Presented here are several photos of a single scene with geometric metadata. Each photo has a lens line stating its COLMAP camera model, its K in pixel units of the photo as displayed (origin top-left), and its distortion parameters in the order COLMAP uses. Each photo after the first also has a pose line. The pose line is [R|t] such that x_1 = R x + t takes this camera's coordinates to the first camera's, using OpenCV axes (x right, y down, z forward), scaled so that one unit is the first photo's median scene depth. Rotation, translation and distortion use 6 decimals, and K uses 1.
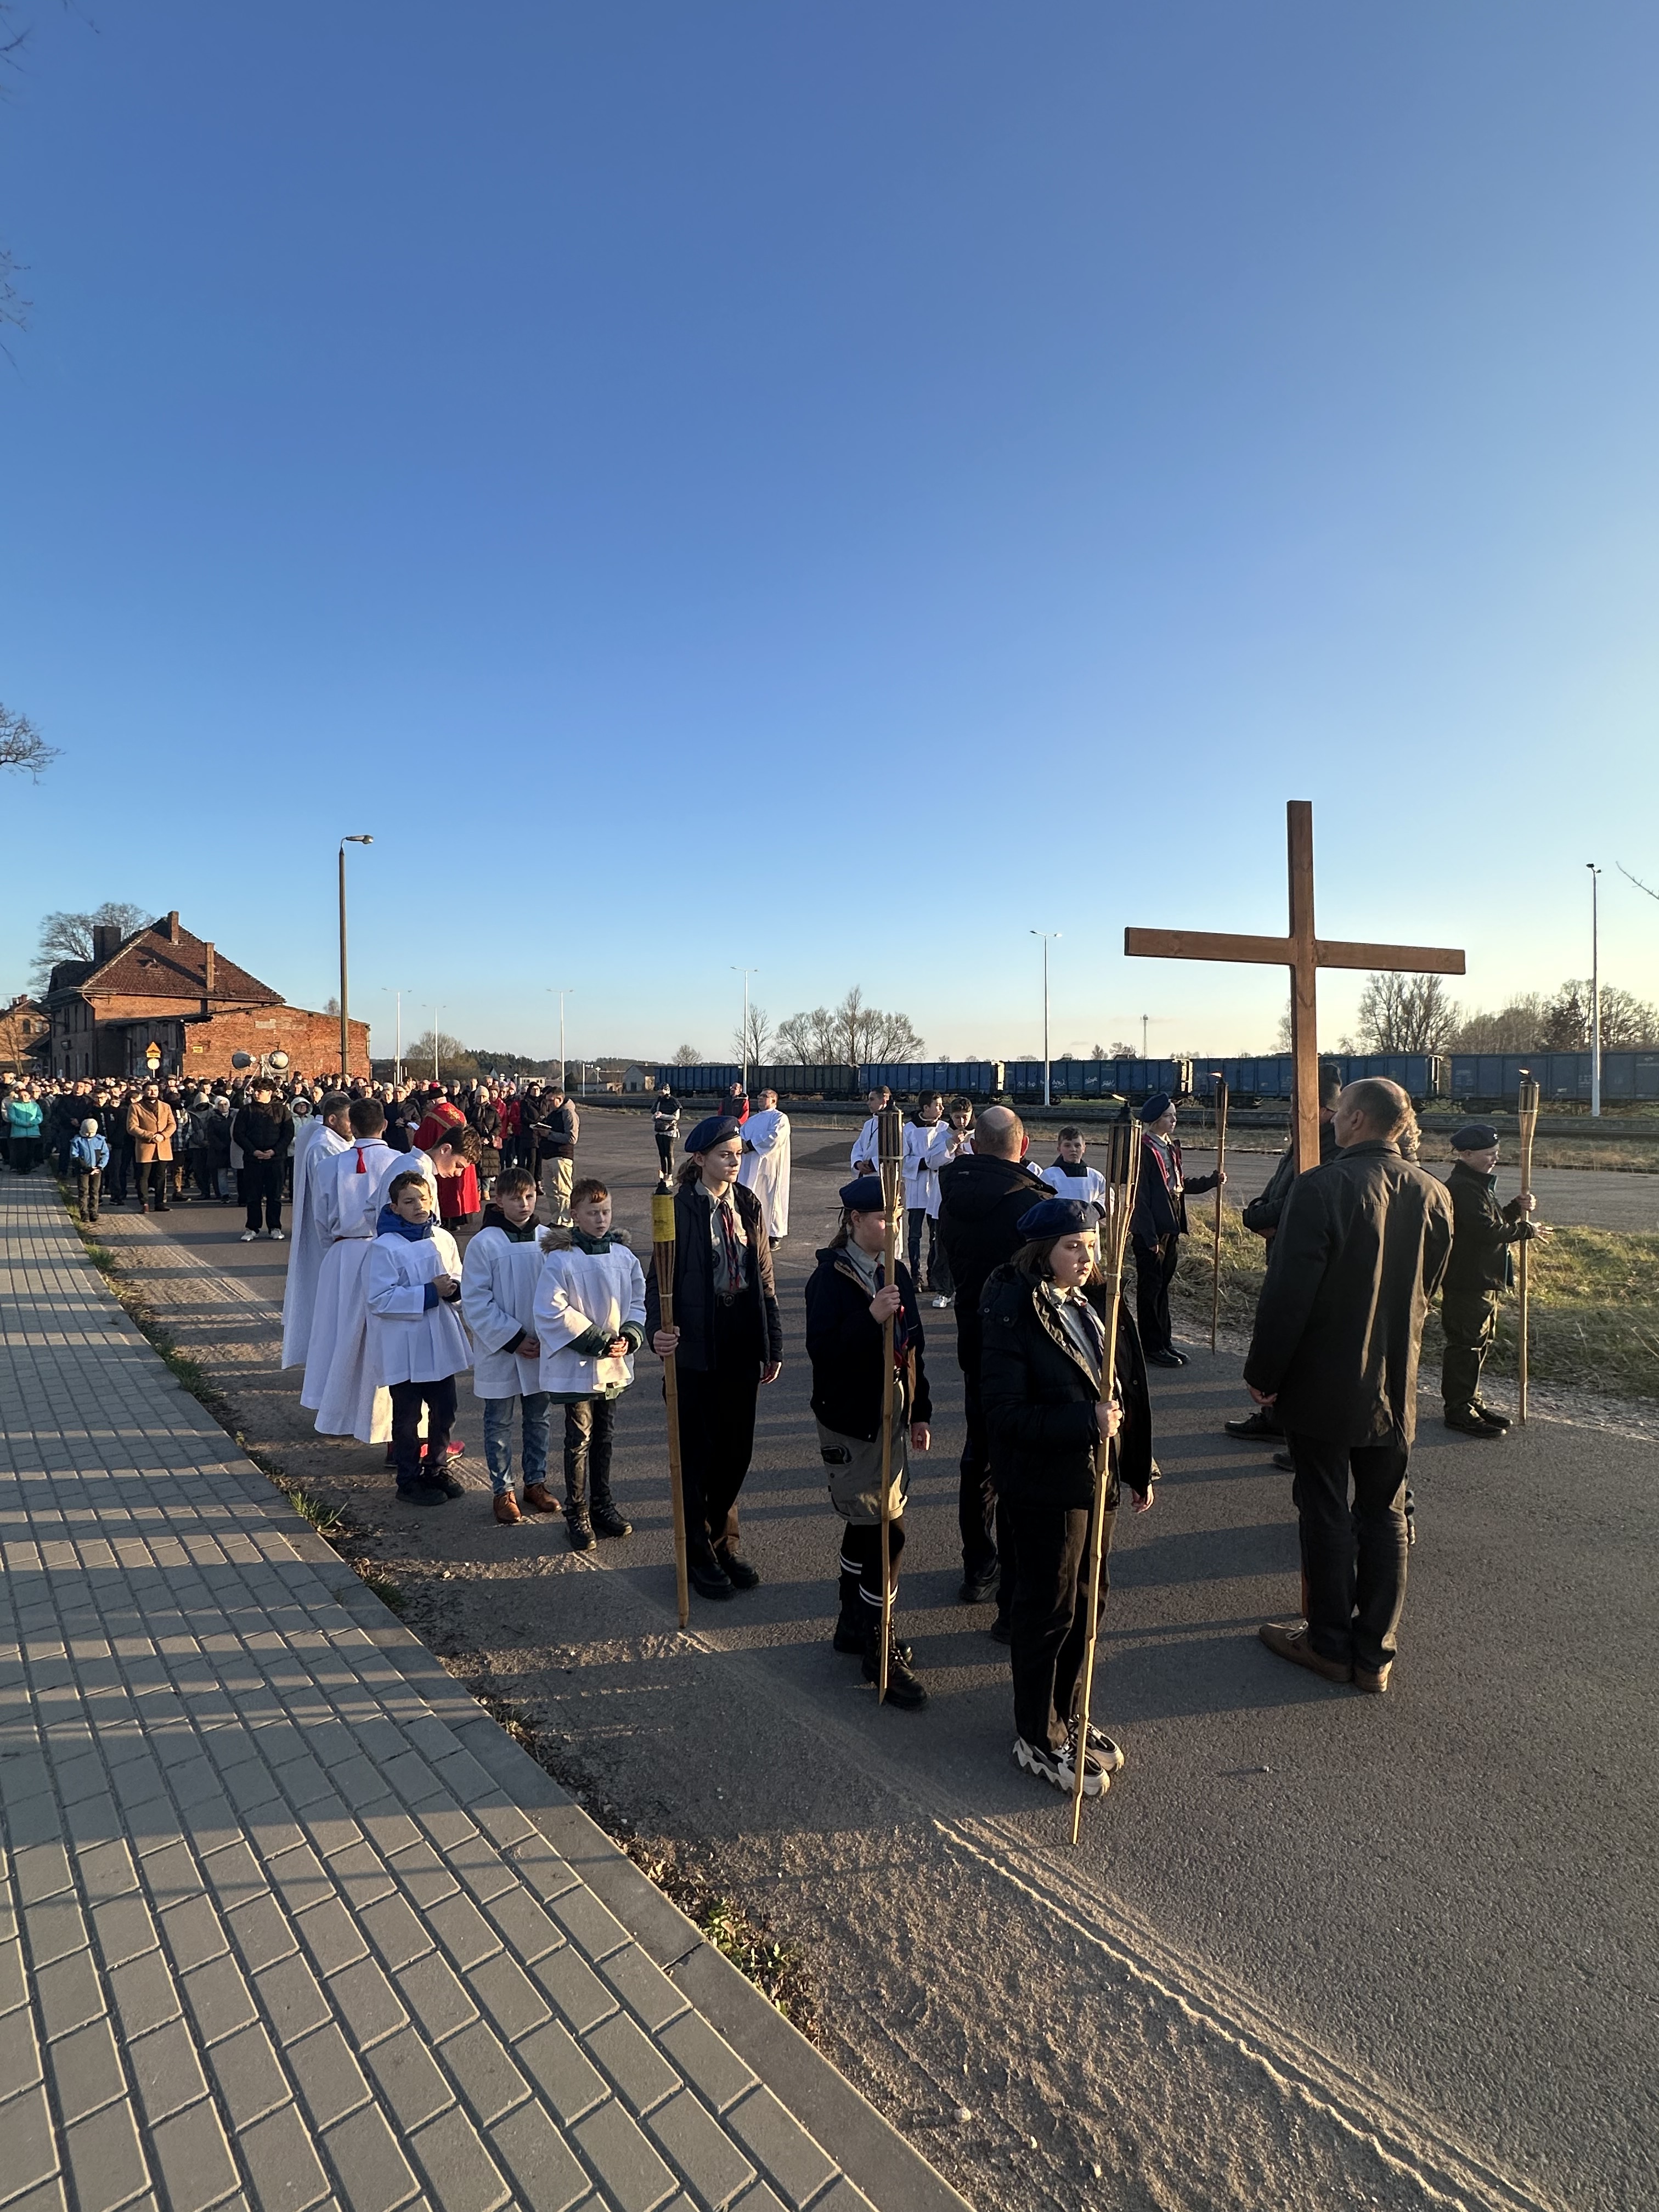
lens RADIAL K [[1003.1, 0, 829.5], [0, 1003.1, 1106.0], [0, 0, 1]] dist [-0.000076, 0.000326]
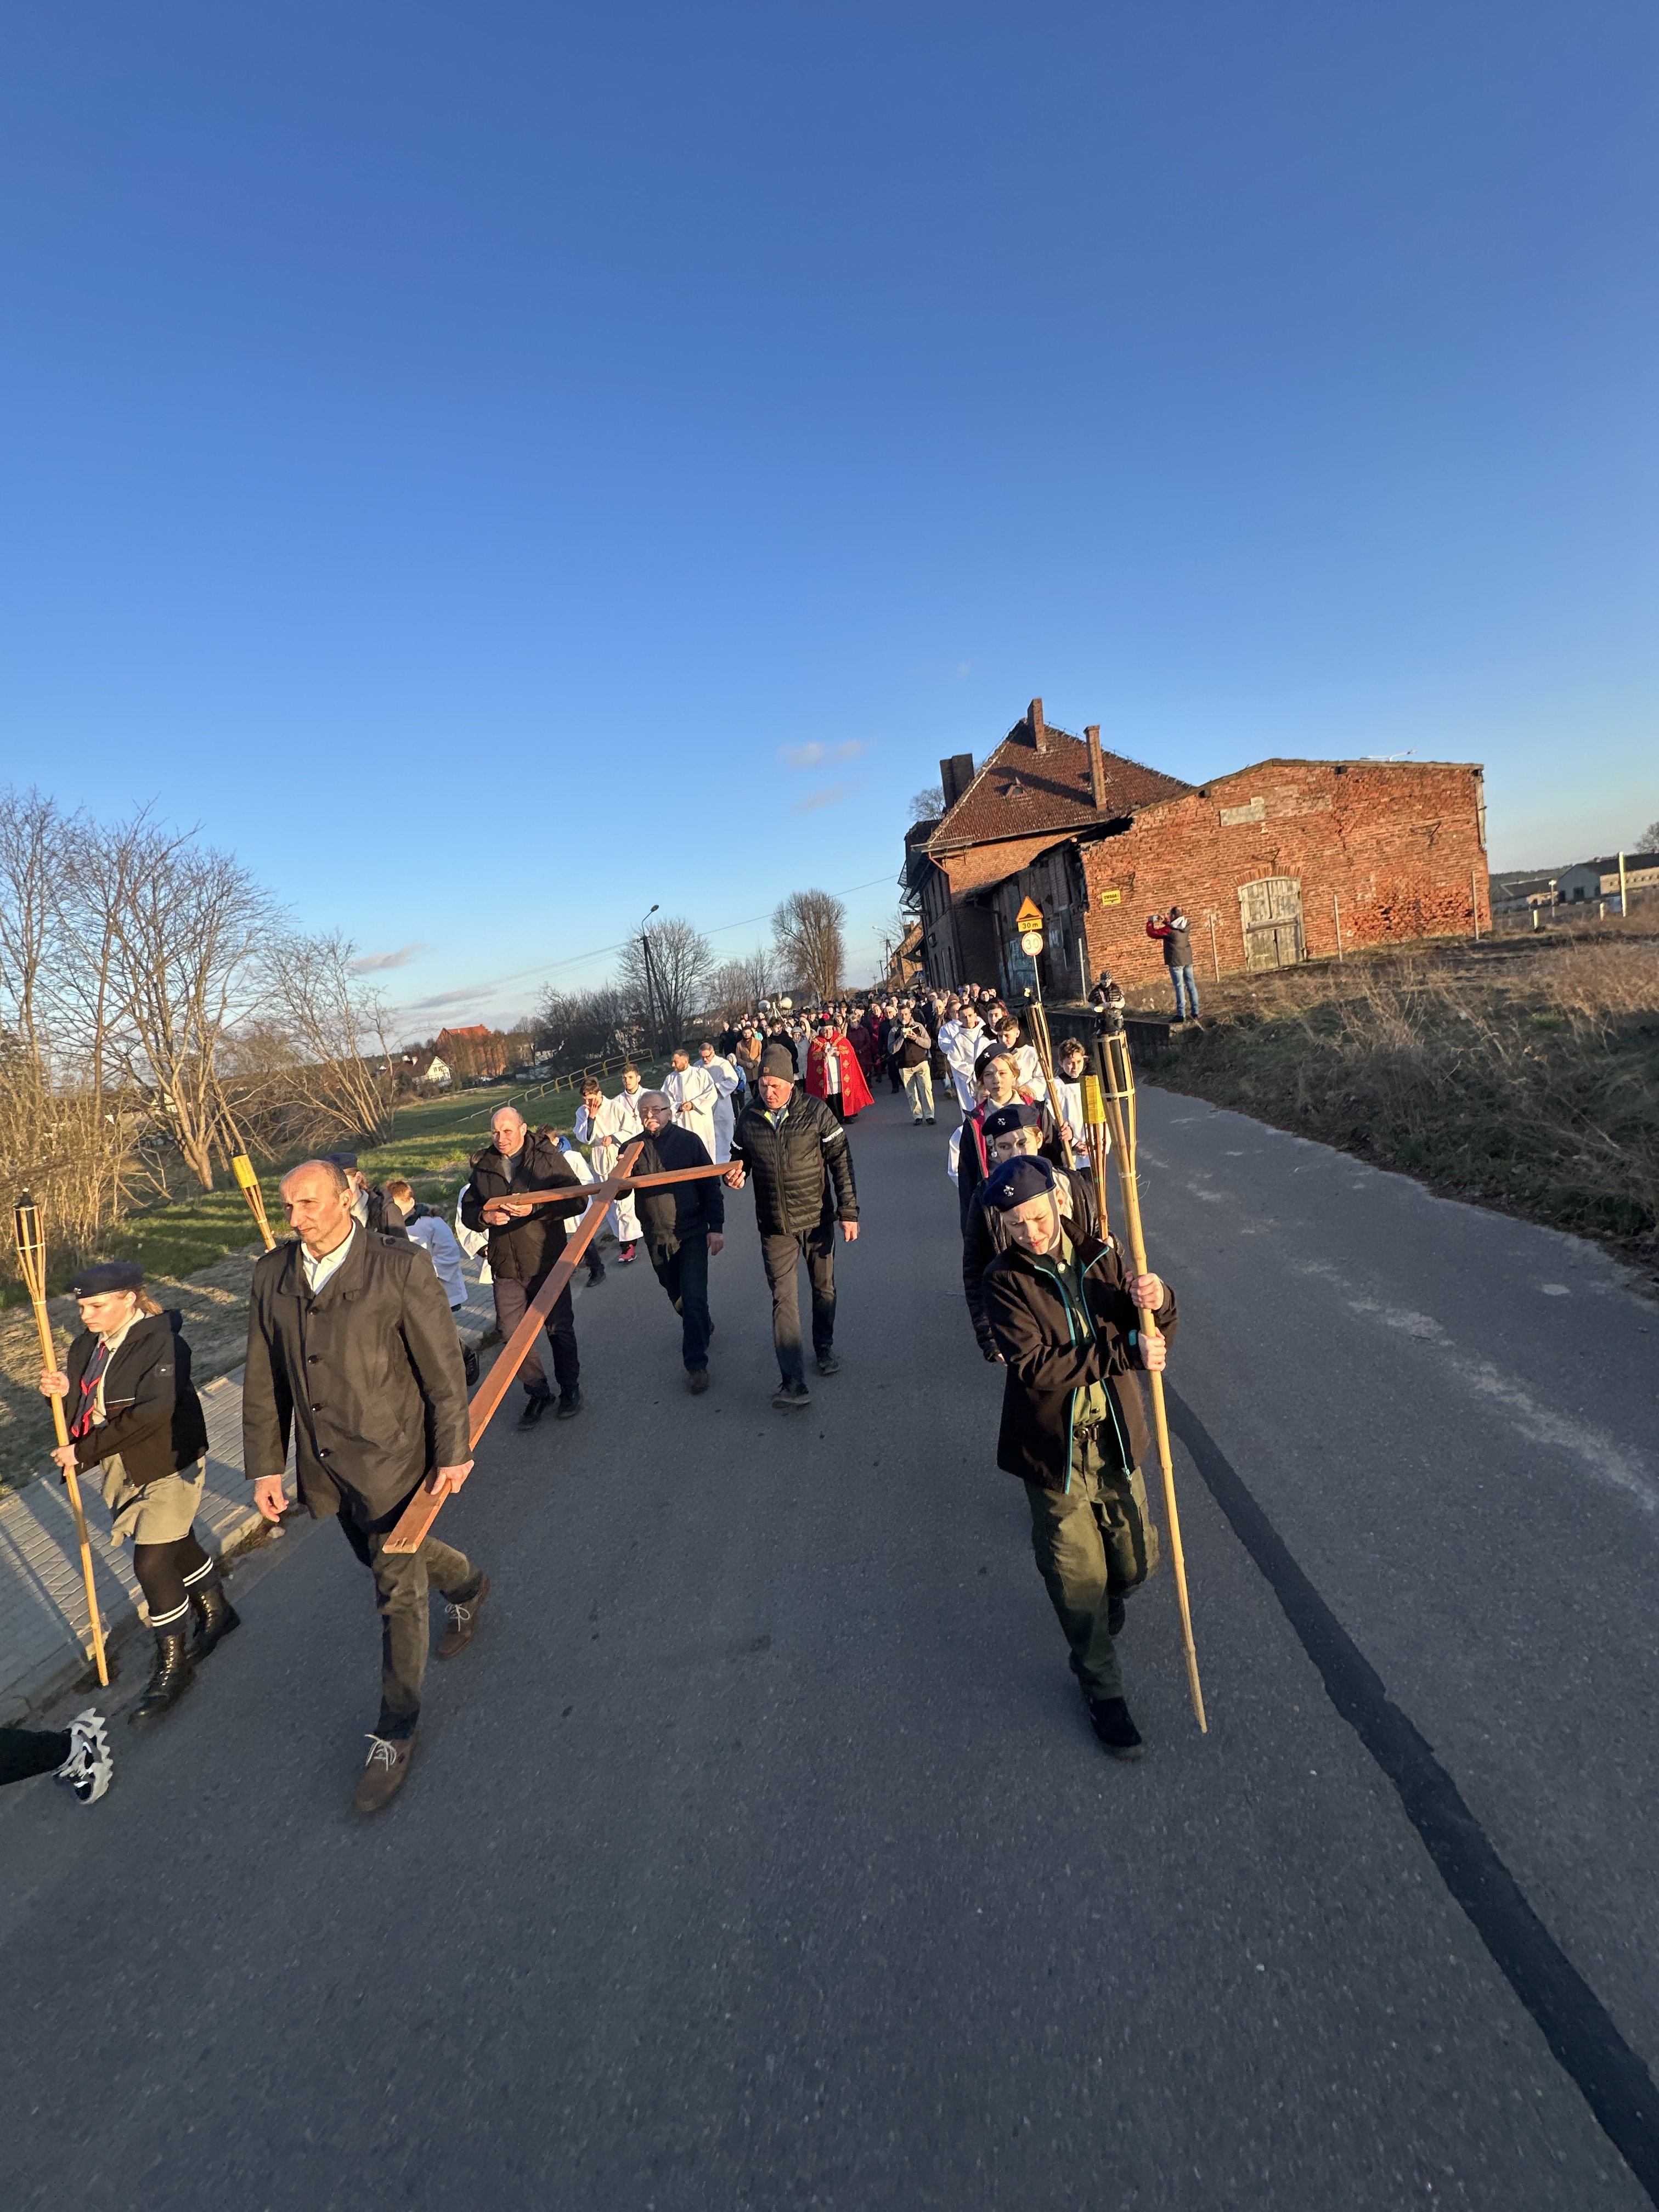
lens RADIAL K [[879.9, 0, 829.5], [0, 879.9, 1106.0], [0, 0, 1]] dist [-0.000782, 0.000228]
pose [[0.667690, -0.017838, -0.744226, -0.383184], [0.136846, 0.985618, 0.099148, -0.018521], [0.731754, -0.168044, 0.660528, 0.572368]]
